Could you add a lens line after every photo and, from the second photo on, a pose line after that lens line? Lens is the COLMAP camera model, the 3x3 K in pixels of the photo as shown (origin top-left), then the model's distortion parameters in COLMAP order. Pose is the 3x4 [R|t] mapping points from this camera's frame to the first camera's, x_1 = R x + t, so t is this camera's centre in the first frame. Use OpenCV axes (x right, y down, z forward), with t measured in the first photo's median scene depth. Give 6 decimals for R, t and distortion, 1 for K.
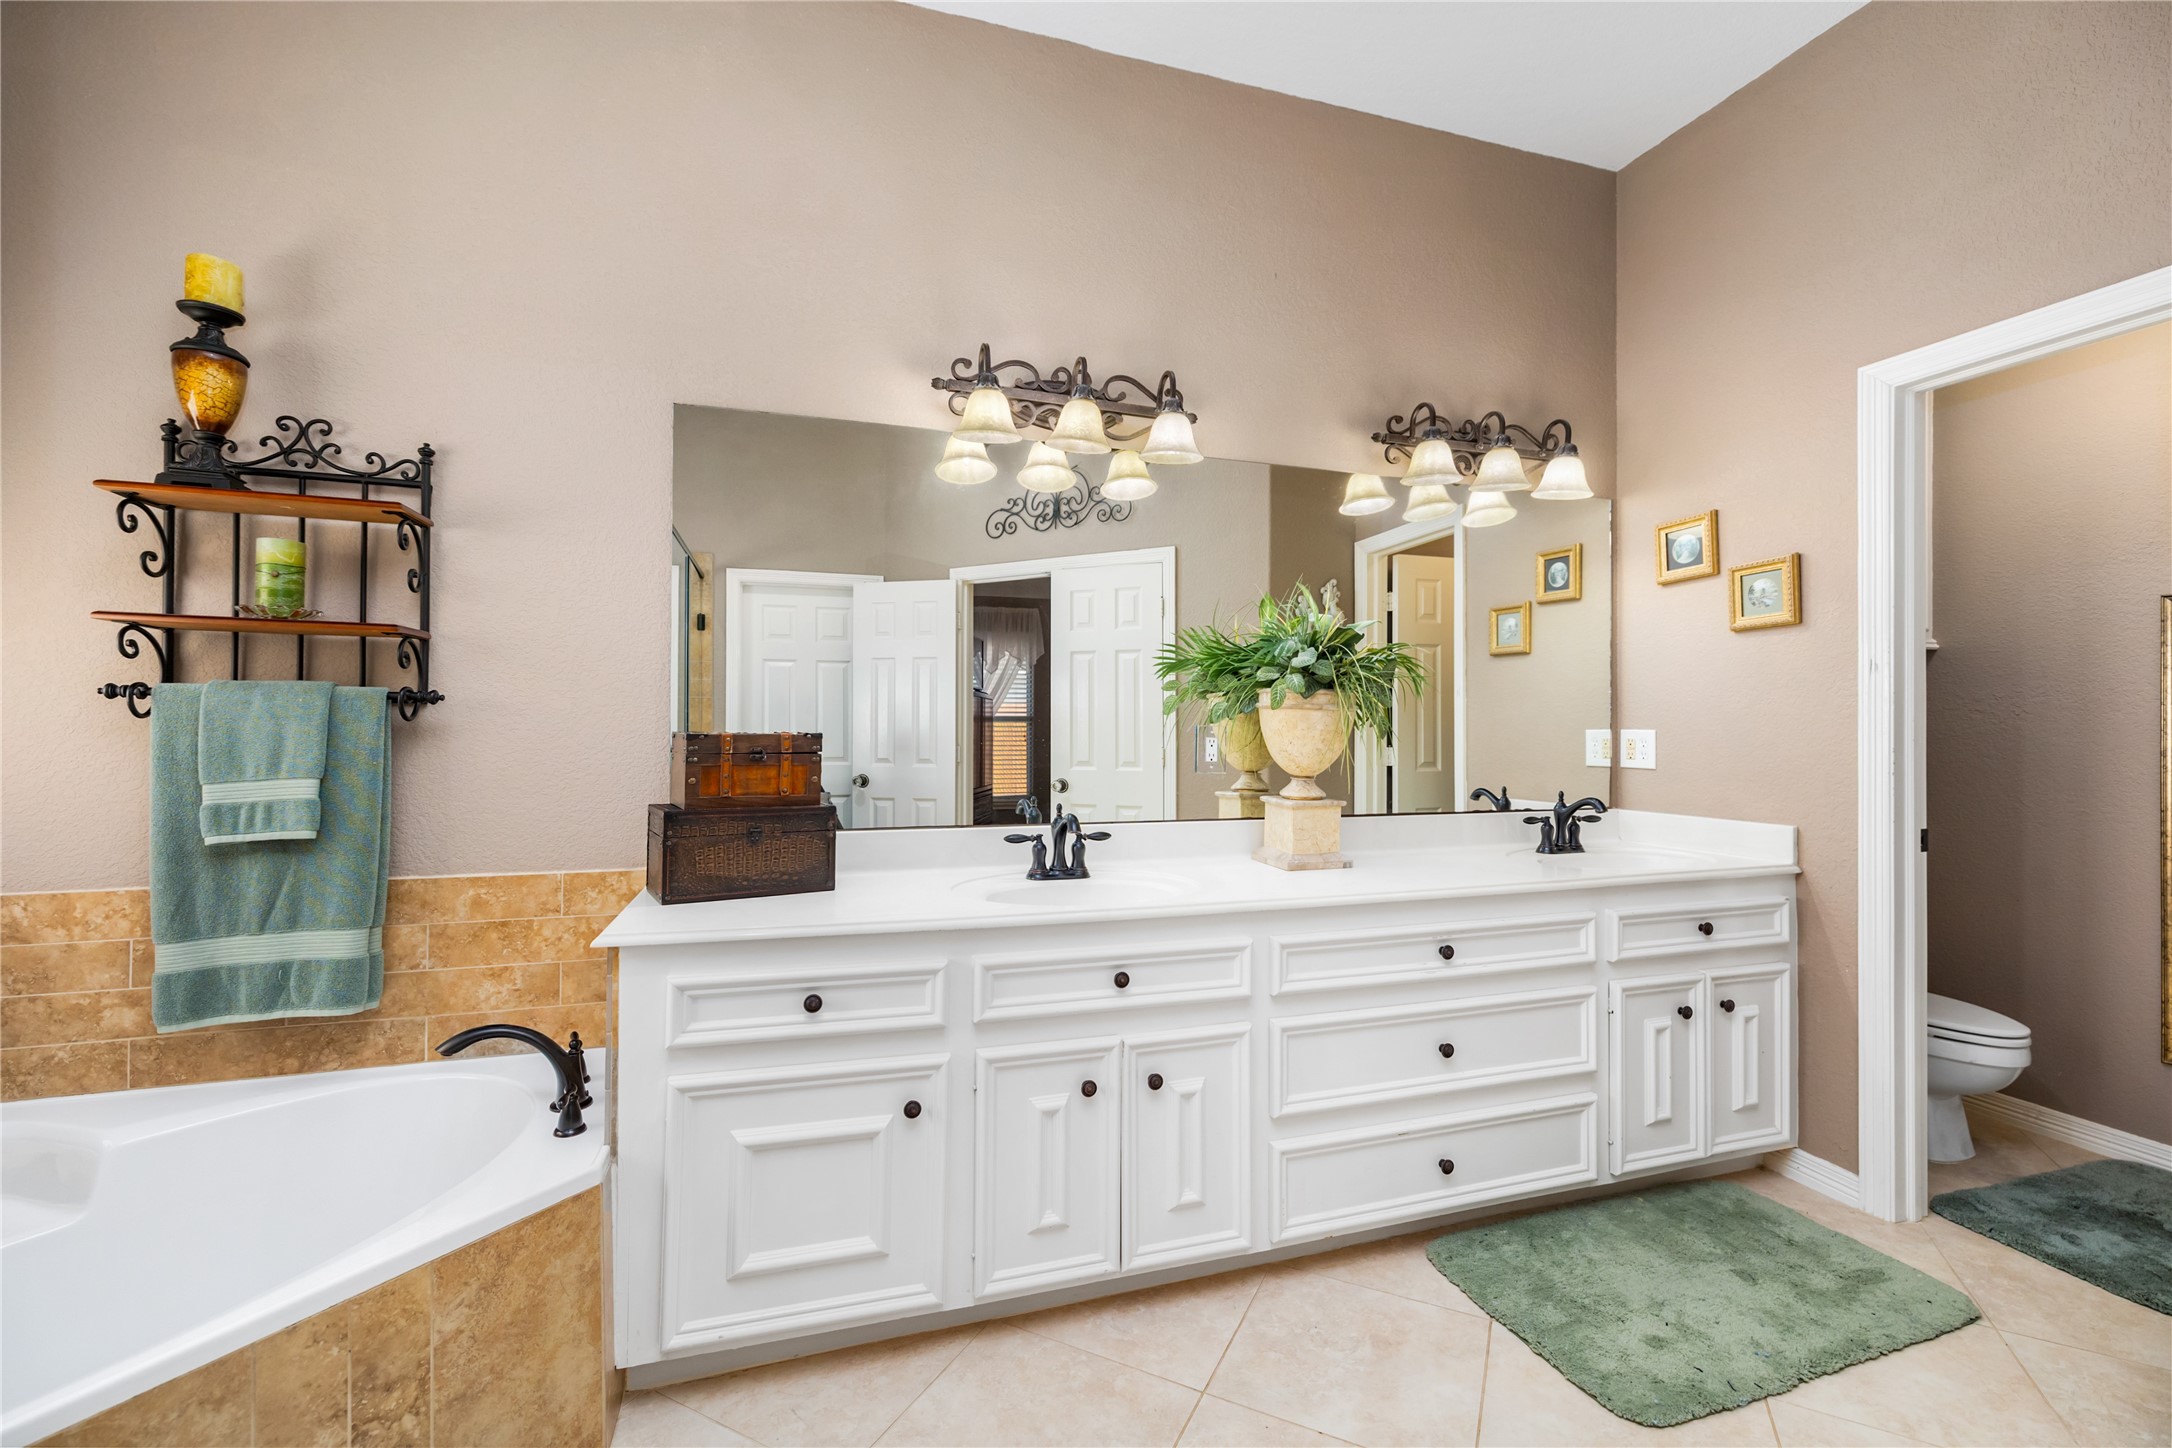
lens RADIAL K [[914.4, 0, 1090.8], [0, 914.4, 720.7], [0, 0, 1]] dist [0.003654, 0.000514]
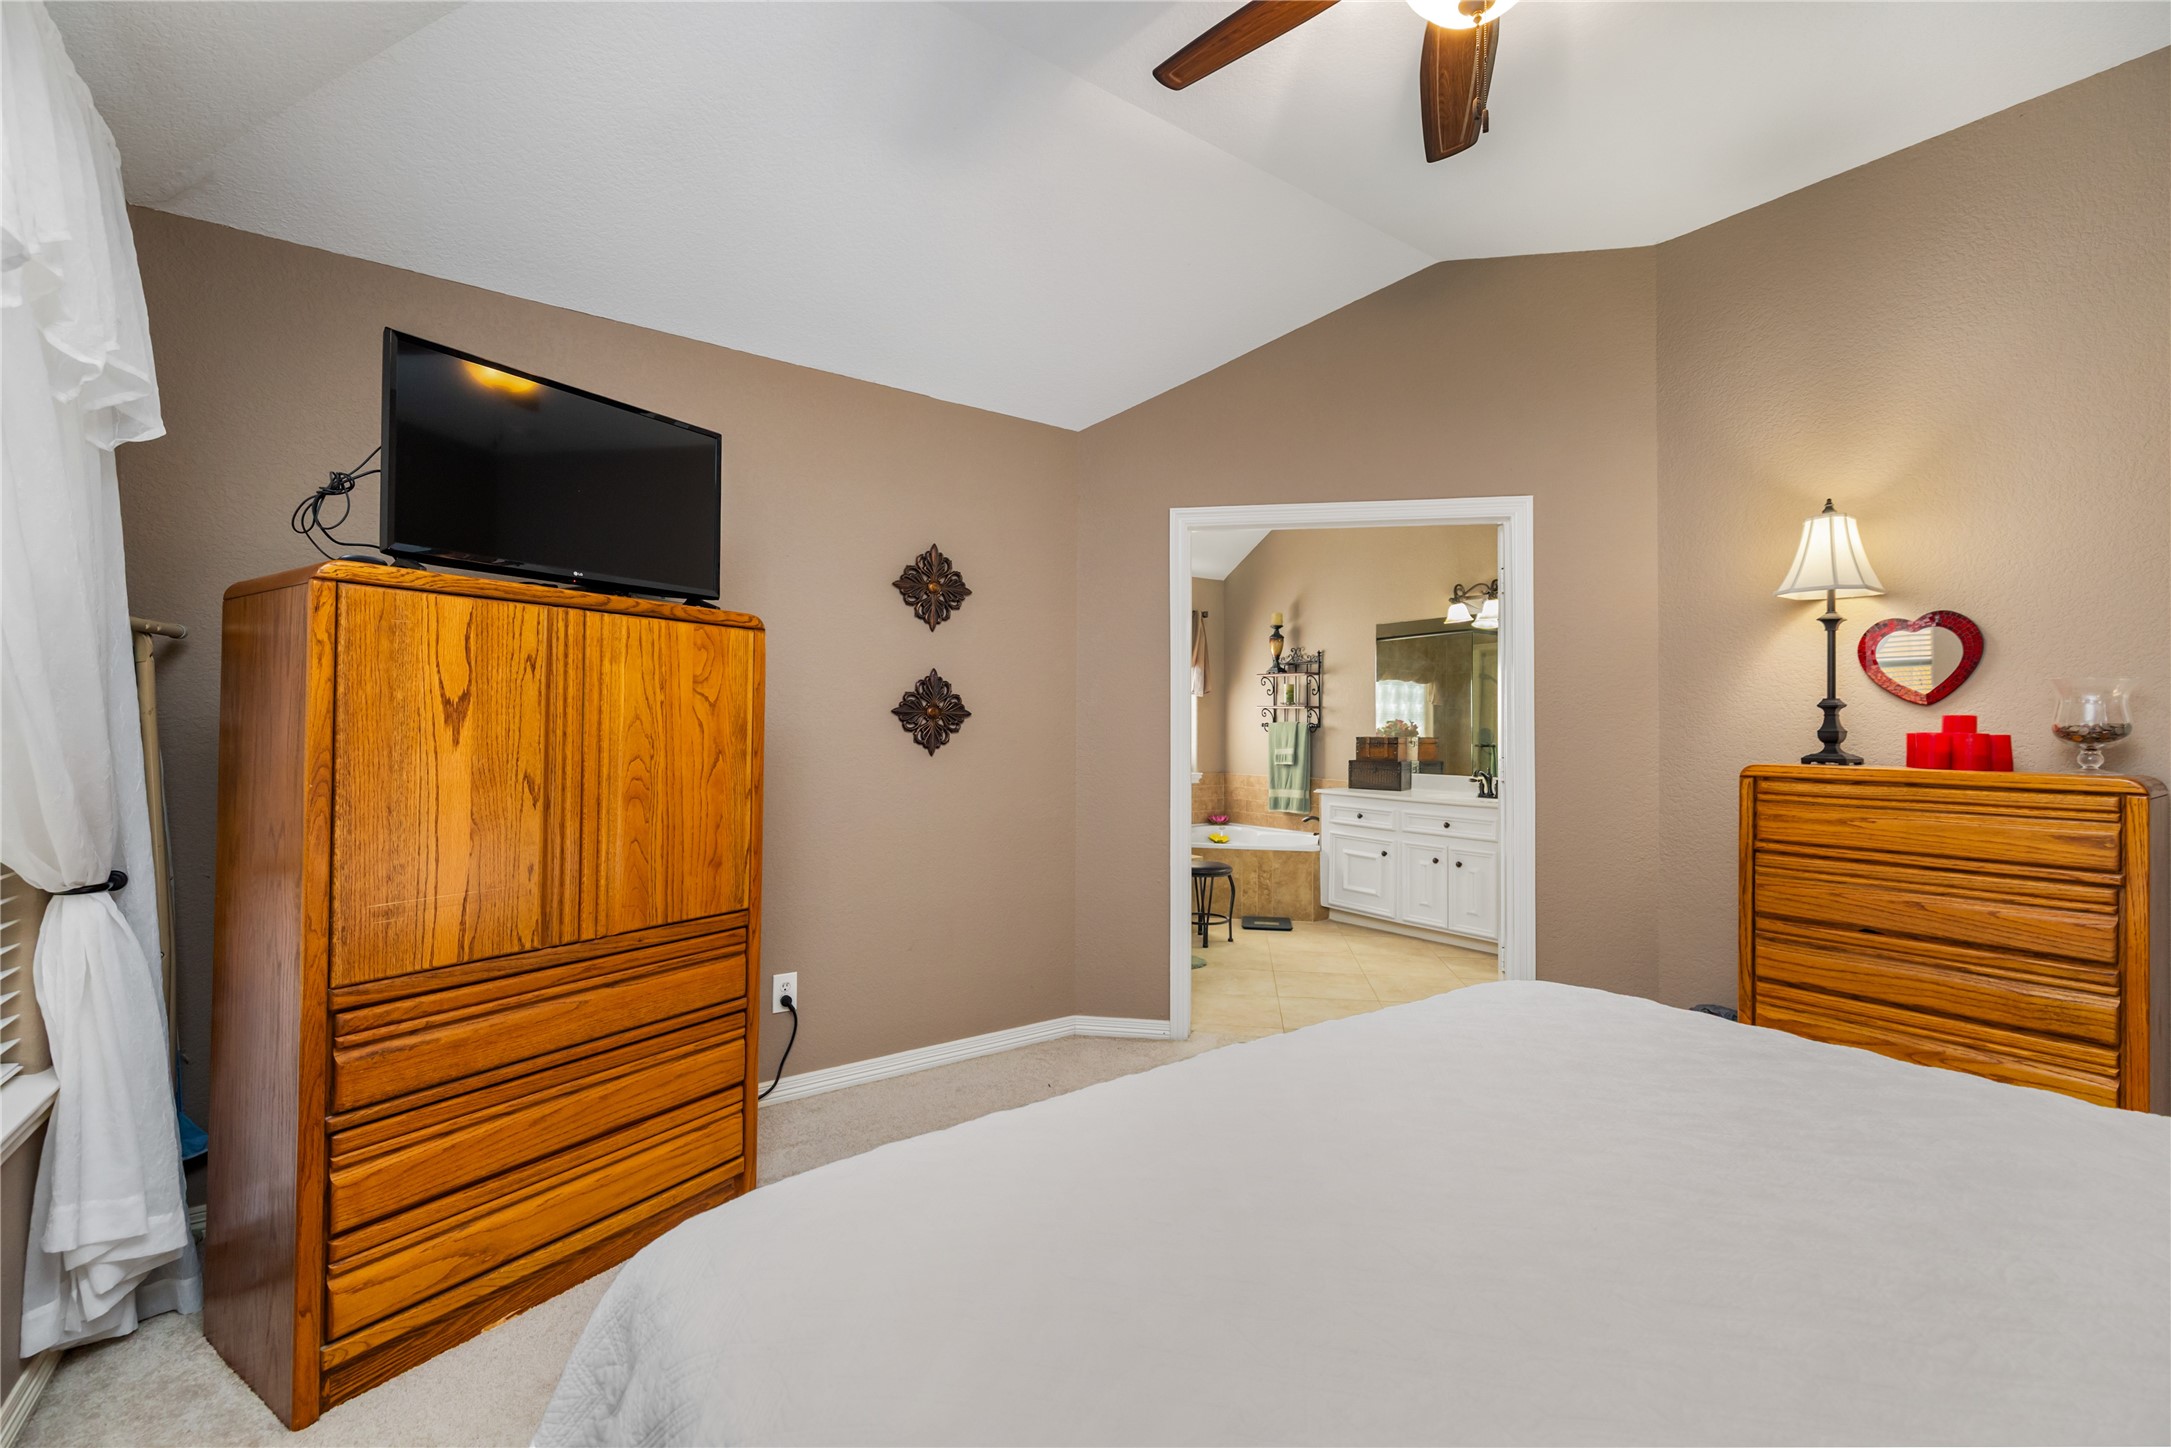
lens RADIAL K [[914.0, 0, 1082.5], [0, 914.0, 725.4], [0, 0, 1]] dist [0.003654, 0.000514]
pose [[0.311995, -0.005379, -0.950069, 2.292353], [0.006482, 0.999973, -0.003533, -0.021200], [0.950062, -0.005056, 0.312021, -0.918166]]
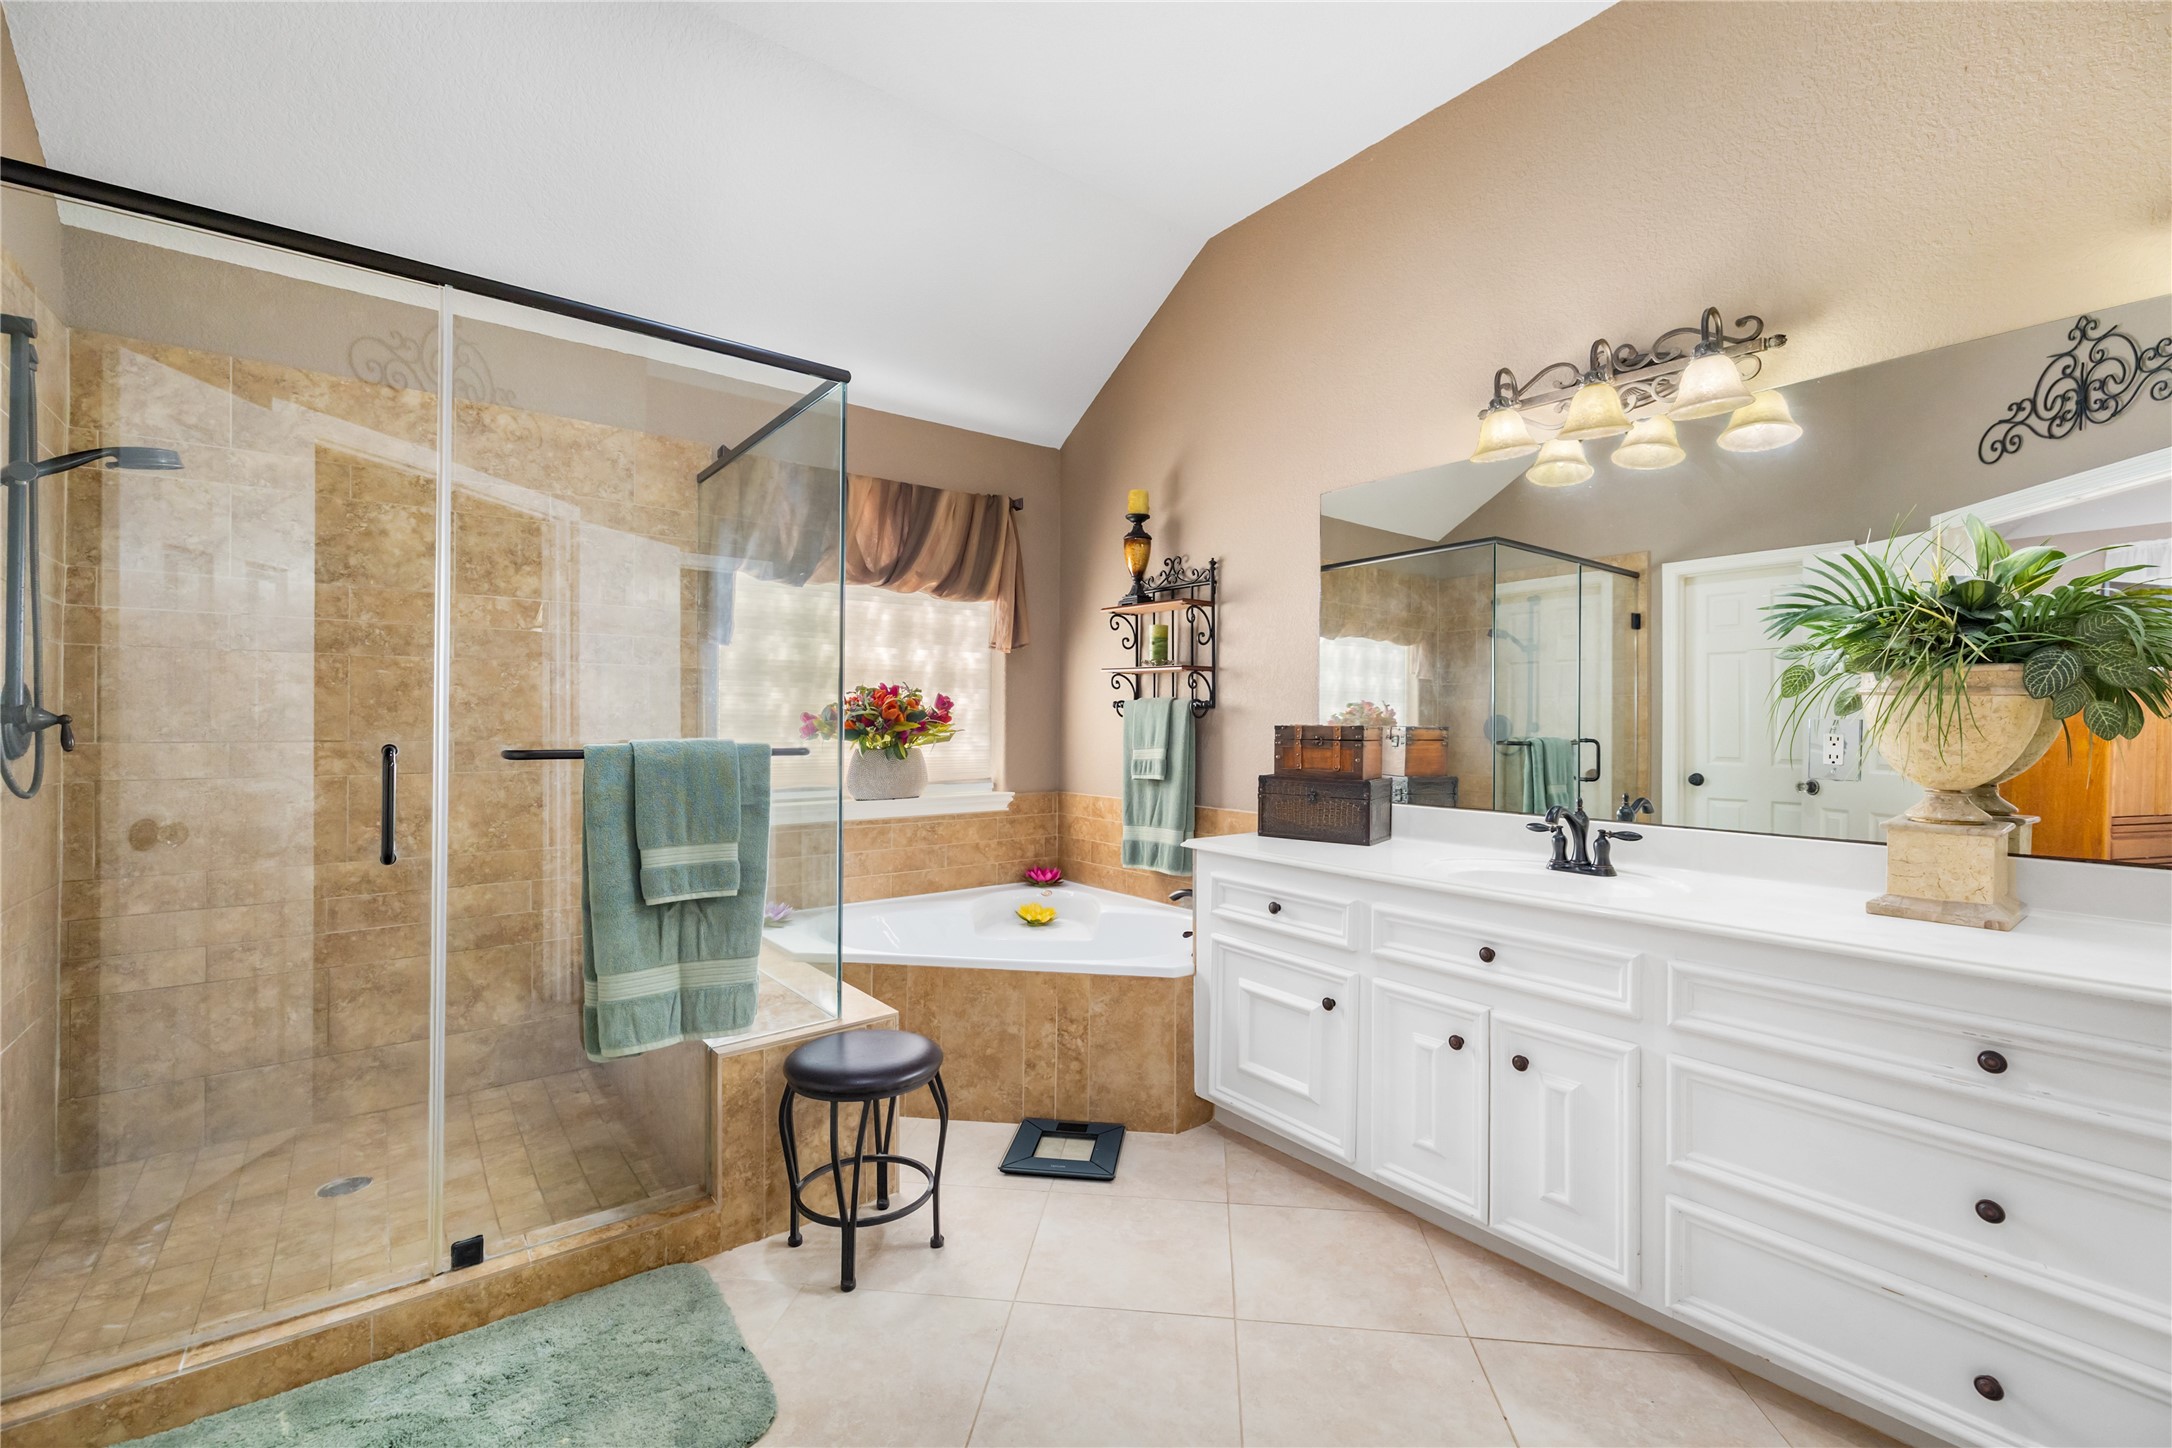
lens RADIAL K [[914.4, 0, 1089.6], [0, 914.4, 728.1], [0, 0, 1]] dist [0.003654, 0.000514]
pose [[0.348019, 0.003078, -0.937483, 0.848552], [0.004703, 0.999976, 0.005028, 0.009440], [0.937476, -0.006159, 0.347996, 0.184897]]
